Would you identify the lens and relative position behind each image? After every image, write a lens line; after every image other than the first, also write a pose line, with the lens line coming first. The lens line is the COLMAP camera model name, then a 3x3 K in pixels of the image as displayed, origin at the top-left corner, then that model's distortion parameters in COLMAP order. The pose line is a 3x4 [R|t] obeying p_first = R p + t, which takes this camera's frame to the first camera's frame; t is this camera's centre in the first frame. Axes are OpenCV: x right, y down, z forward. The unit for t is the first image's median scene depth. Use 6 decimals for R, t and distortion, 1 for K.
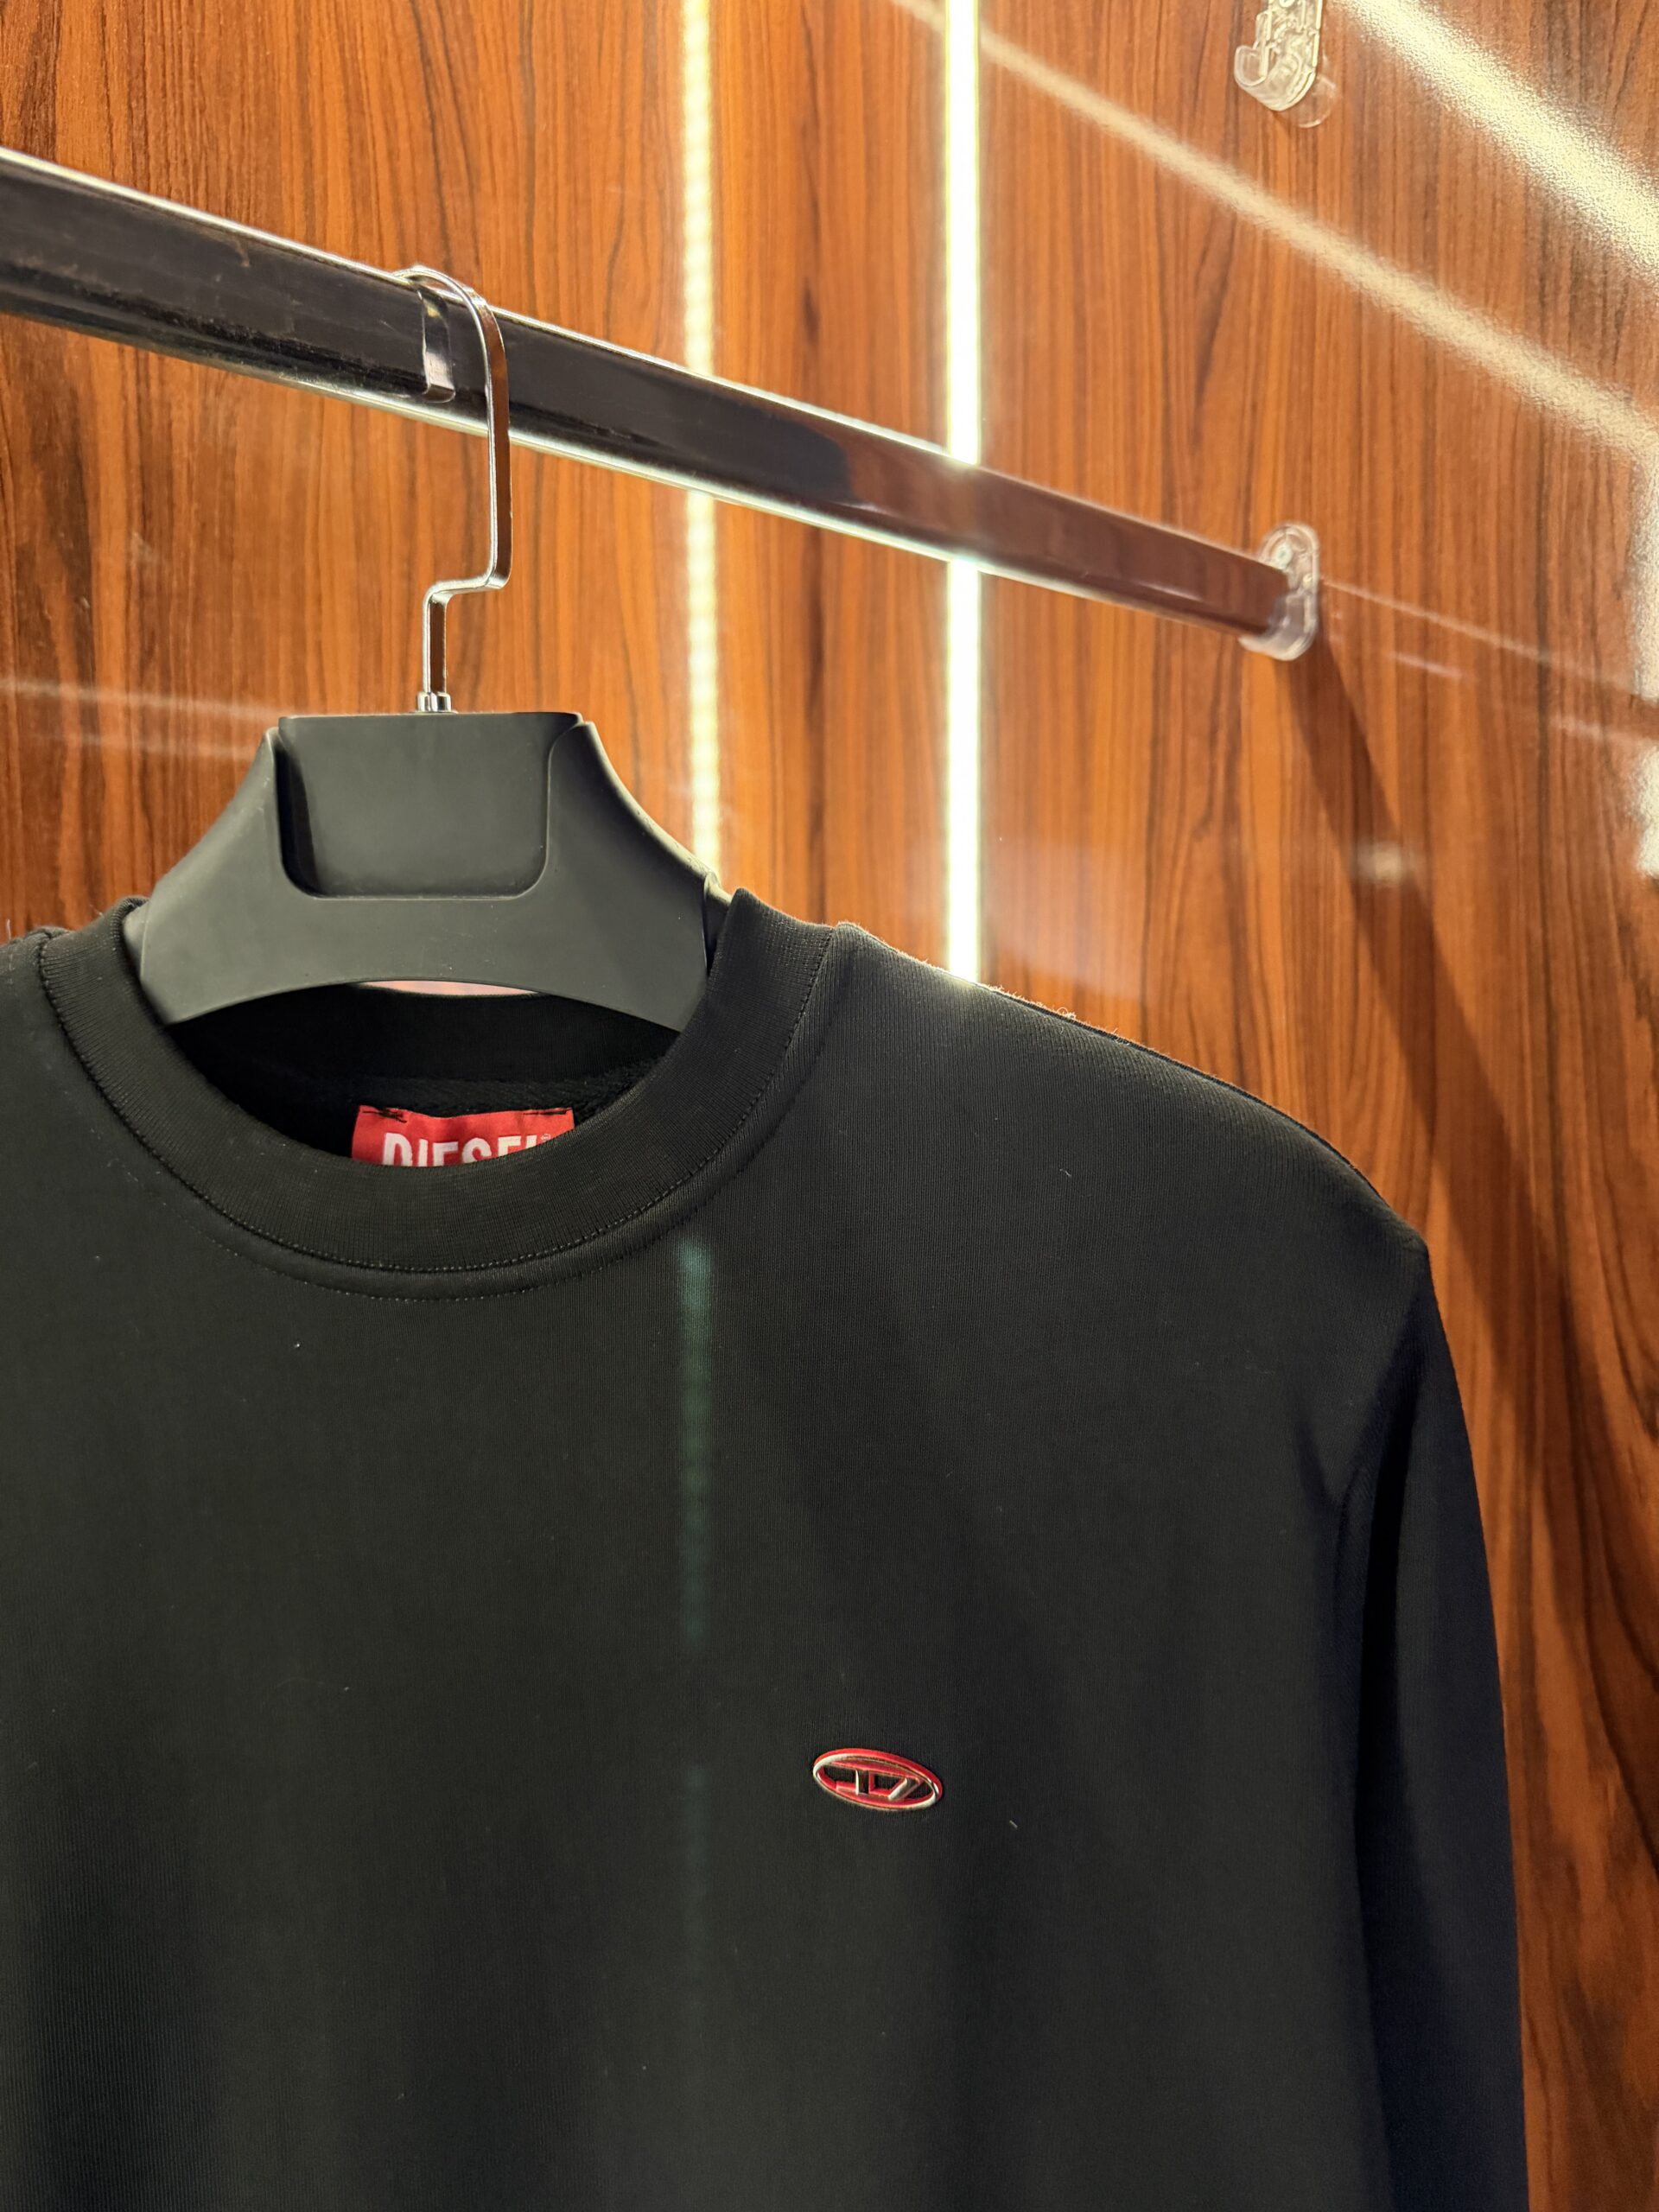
lens RADIAL K [[1589.8, 0, 817.8], [0, 1589.8, 1087.3], [0, 0, 1]] dist [-0.008273, -0.011898]
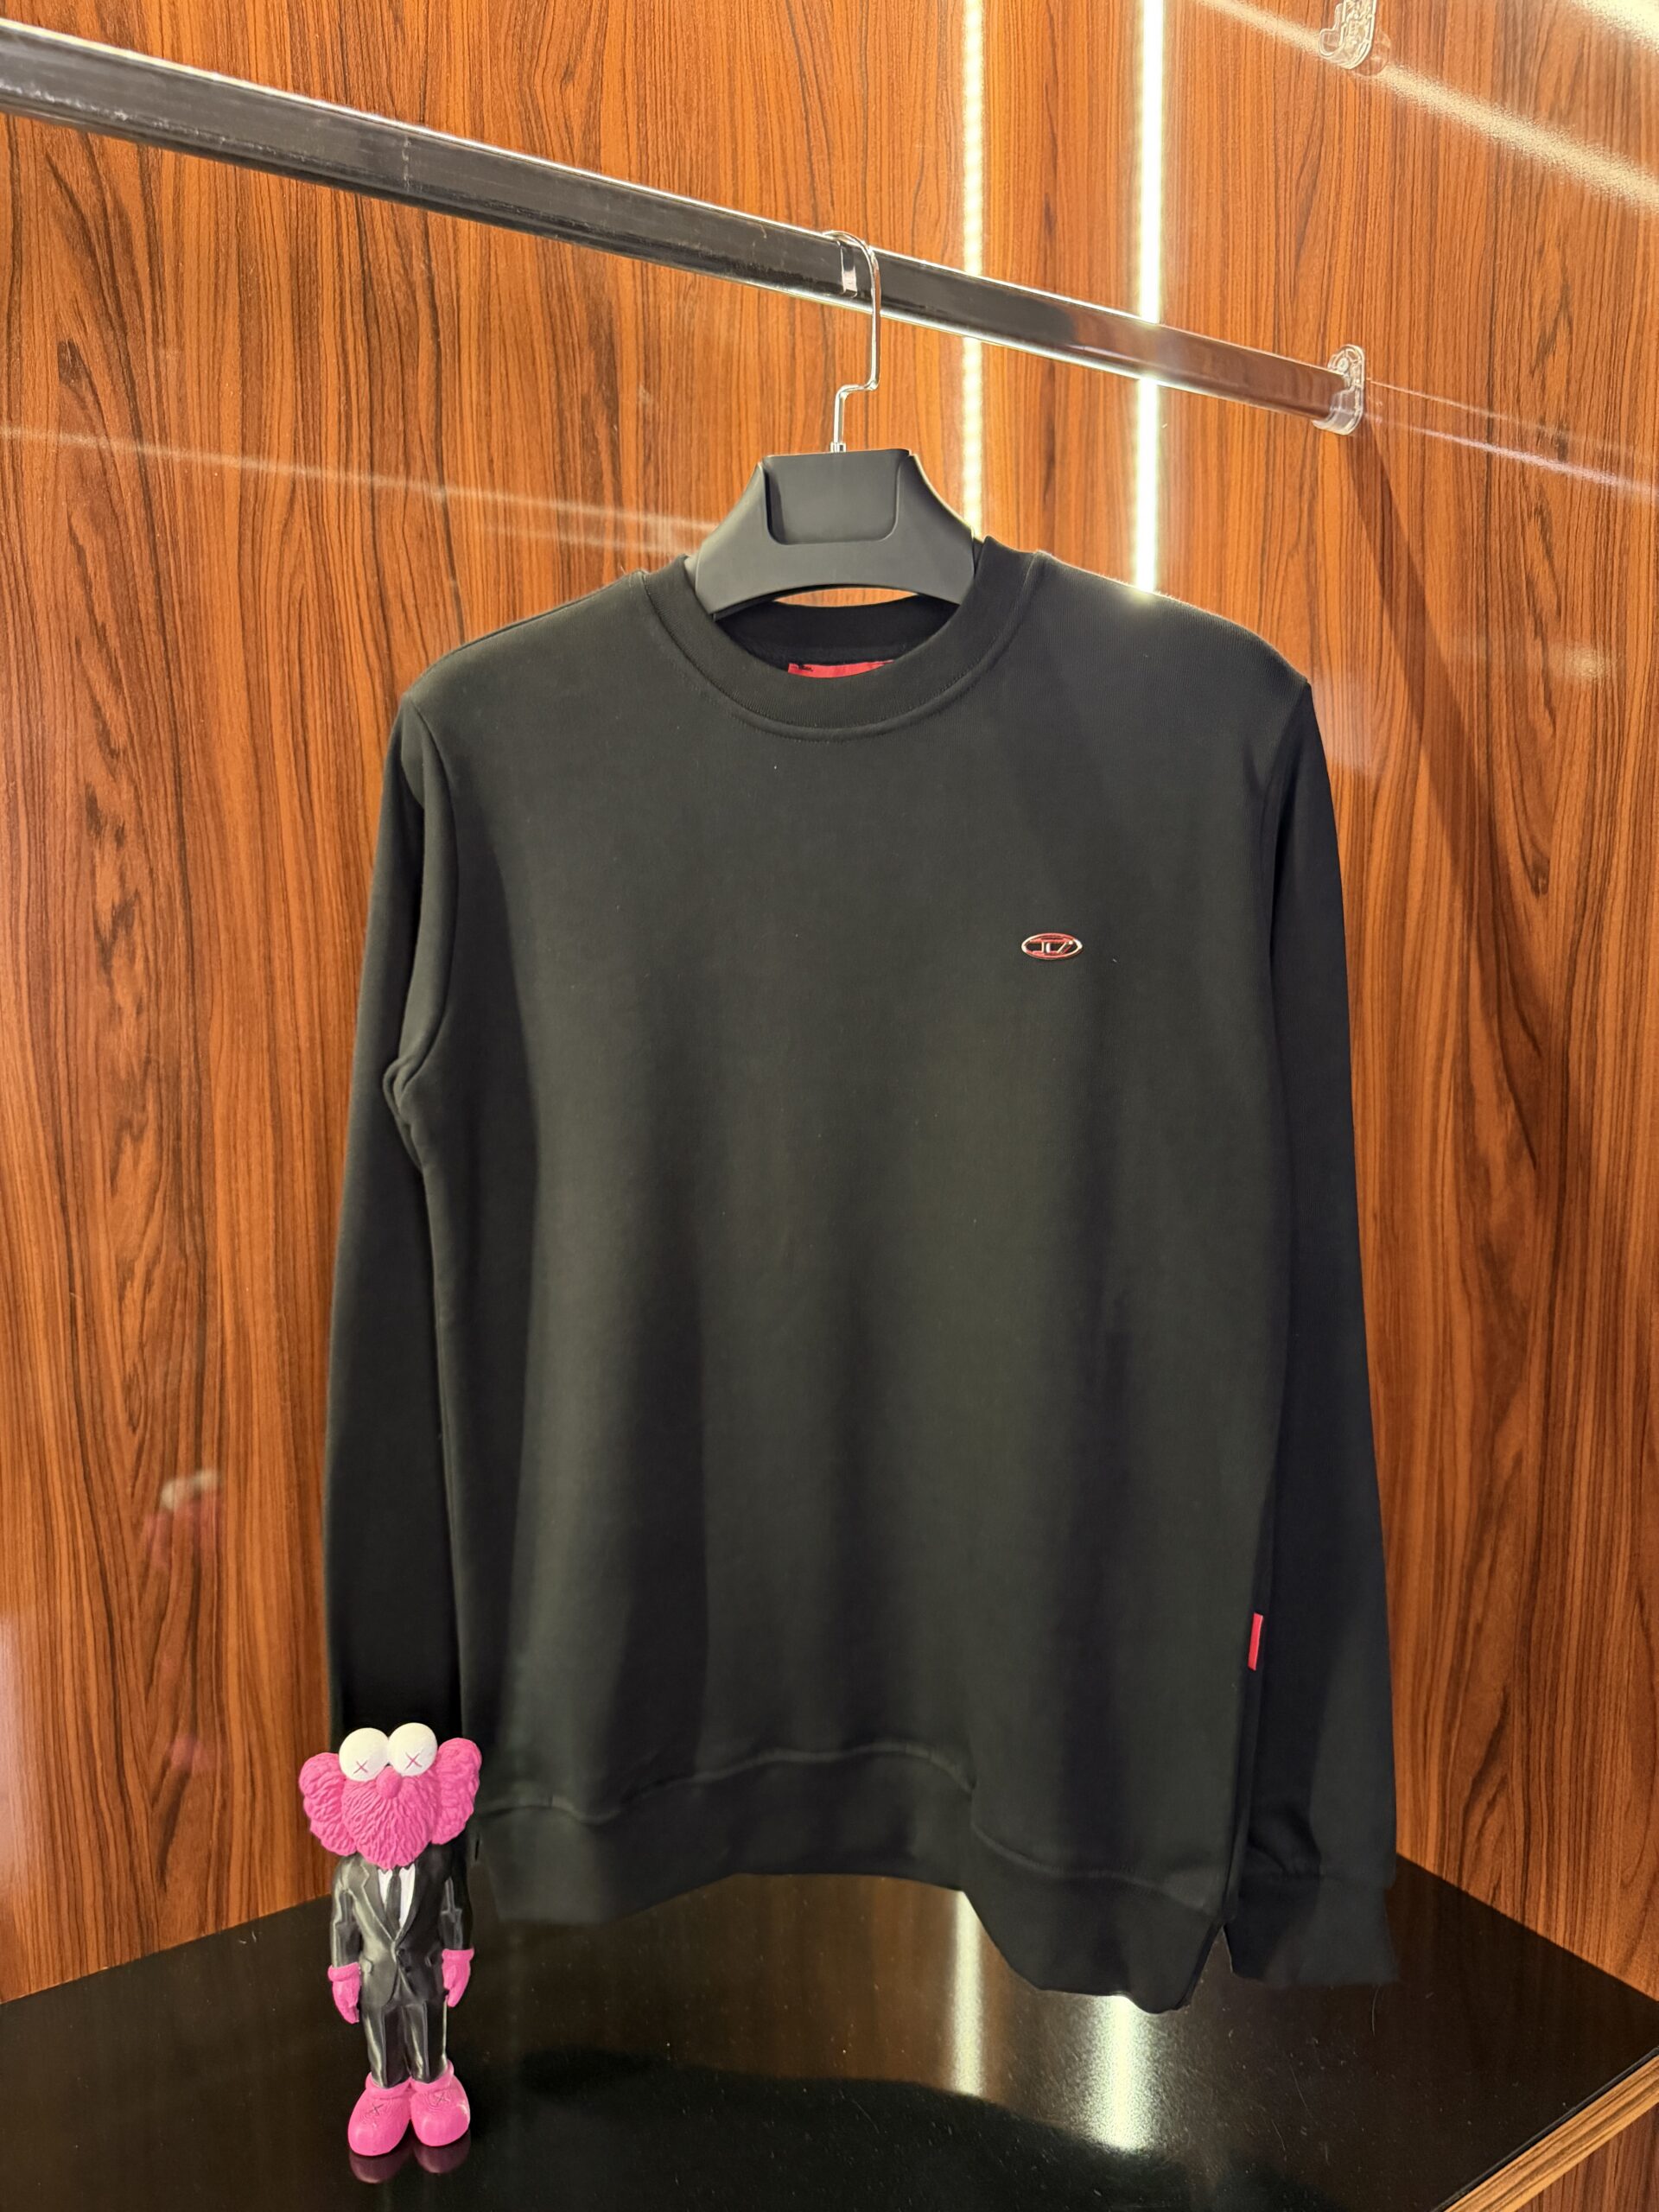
lens RADIAL K [[1589.8, 0, 825.6], [0, 1589.8, 1109.2], [0, 0, 1]] dist [-0.008273, -0.011898]
pose [[0.987213, 0.019768, -0.158177, 0.049757], [-0.007867, 0.997114, 0.075510, 0.282766], [0.159213, -0.073300, 0.984519, -0.675297]]
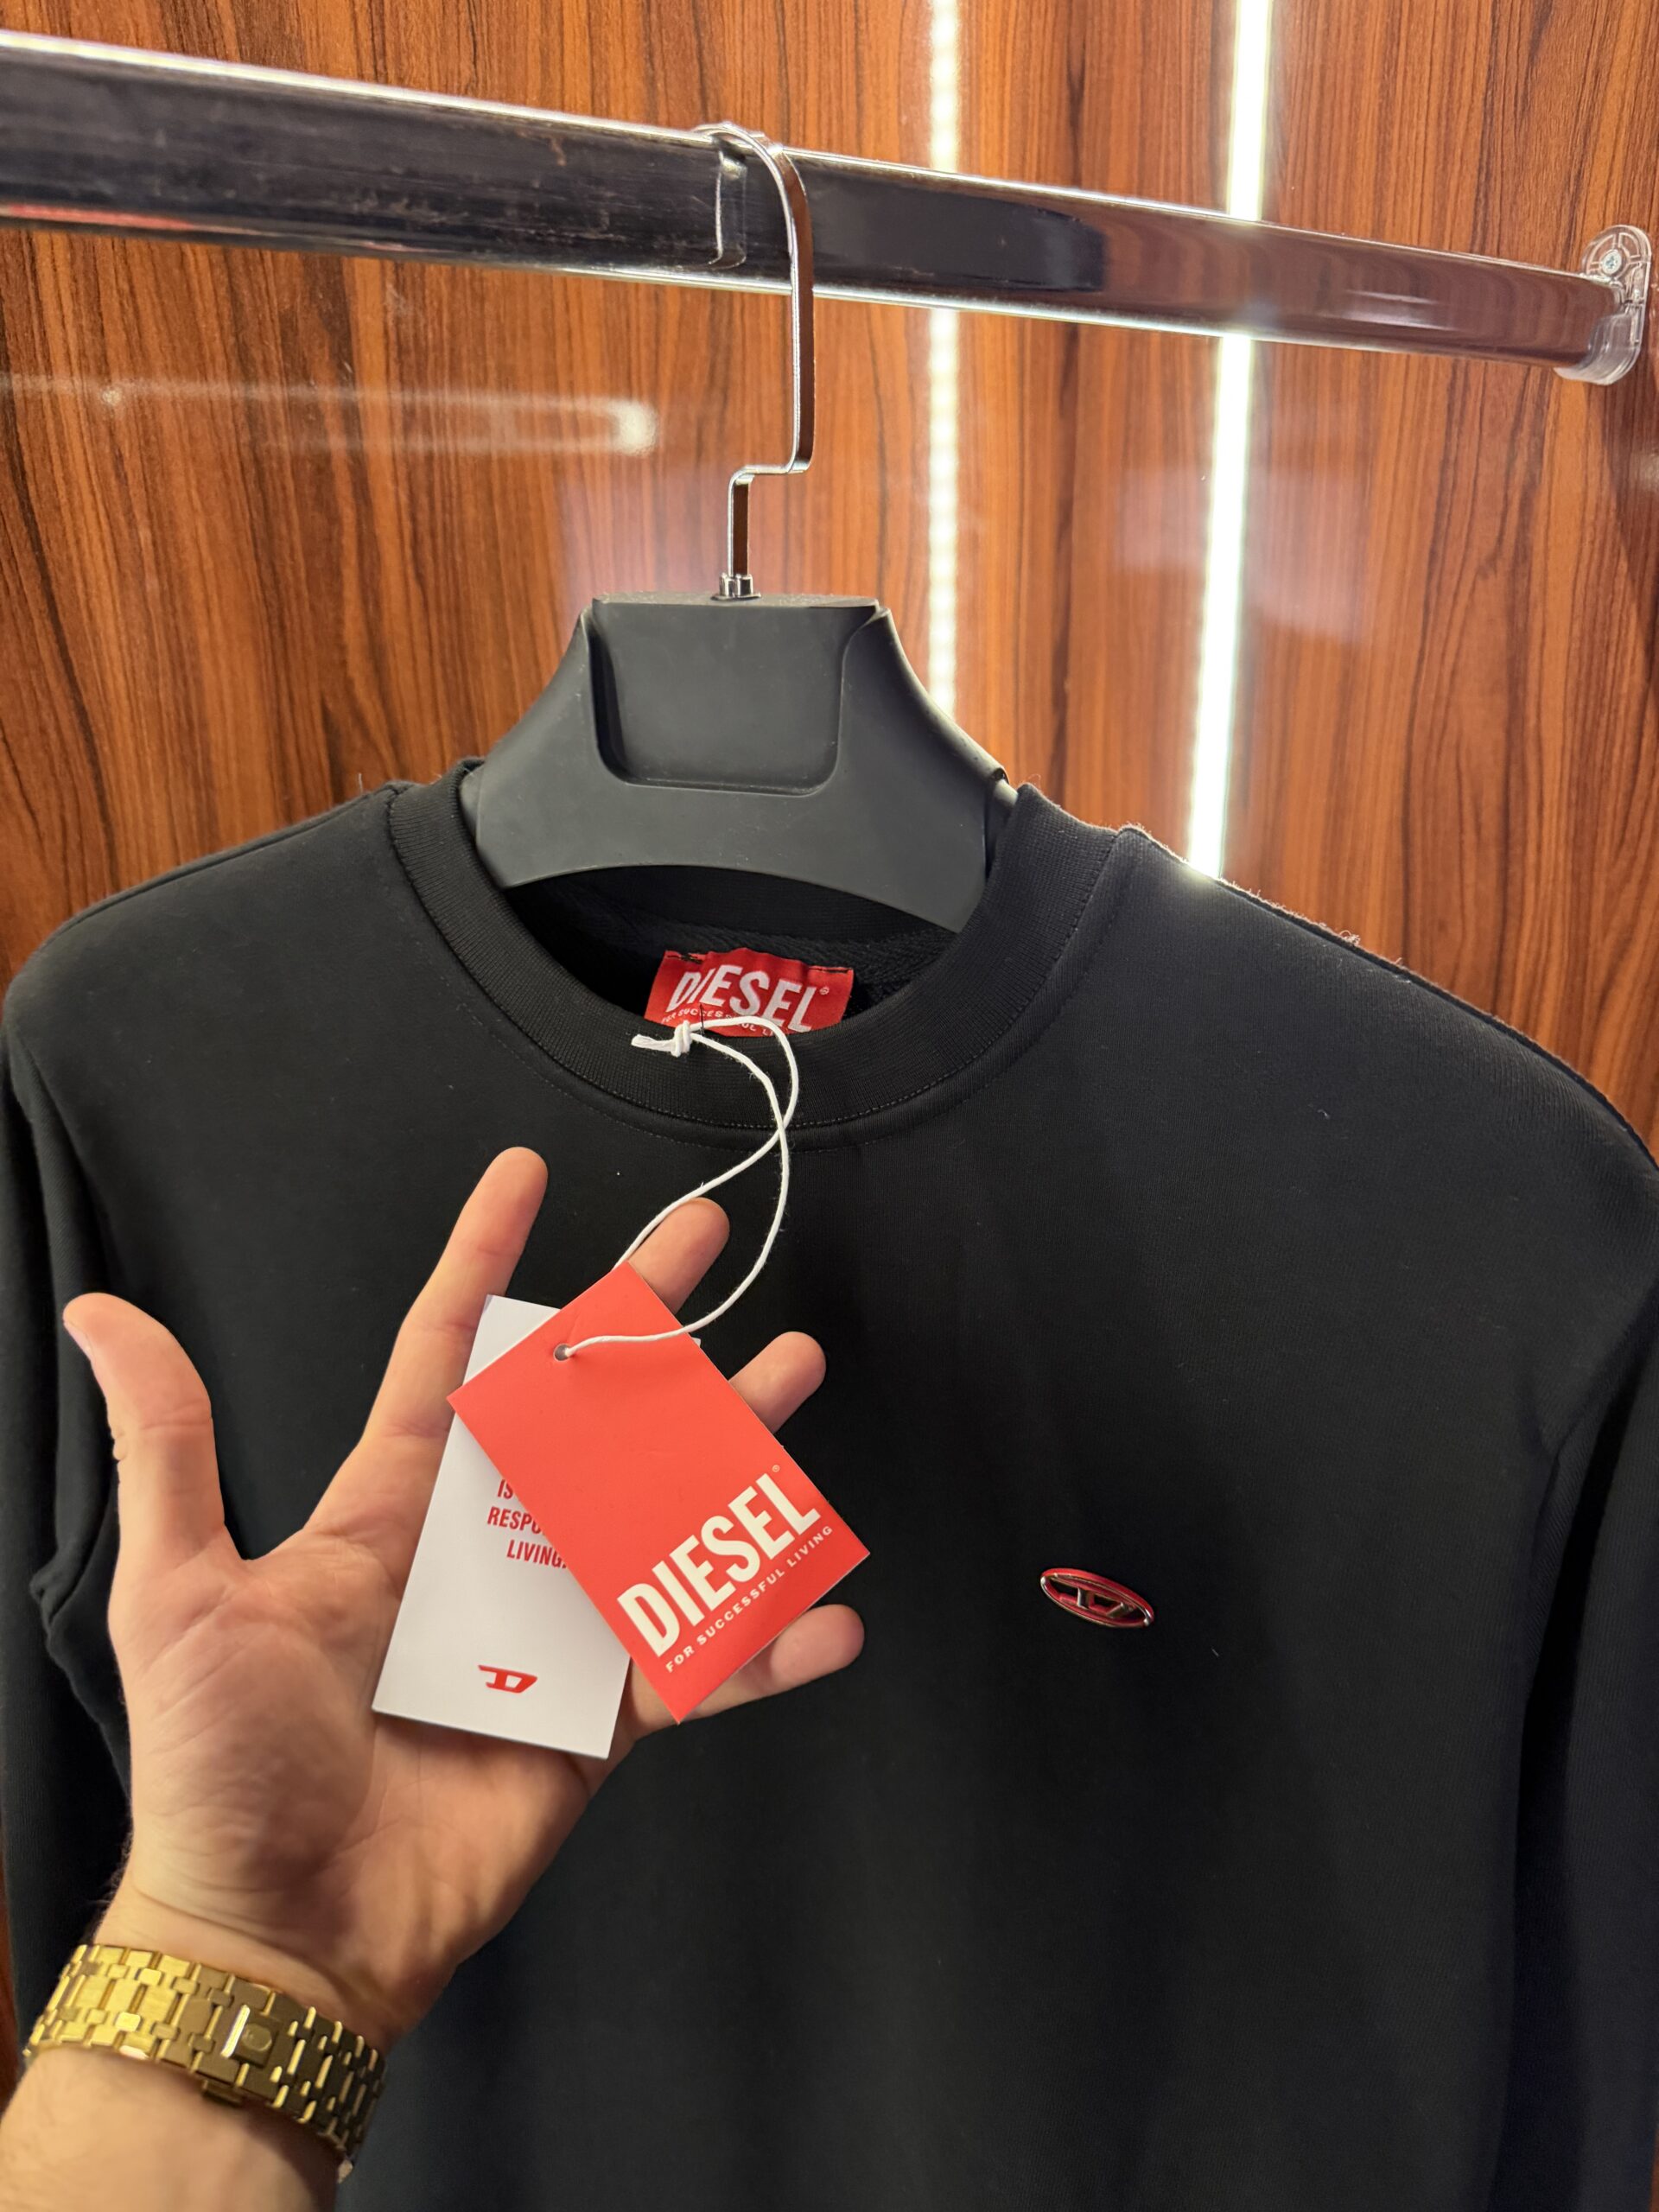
lens RADIAL K [[1589.8, 0, 821.3], [0, 1589.8, 1097.4], [0, 0, 1]] dist [-0.008273, -0.011898]
pose [[0.993370, 0.025693, -0.112050, -0.041276], [0.005210, 0.963641, 0.267151, -0.119408], [0.114840, -0.265963, 0.957118, -0.036723]]
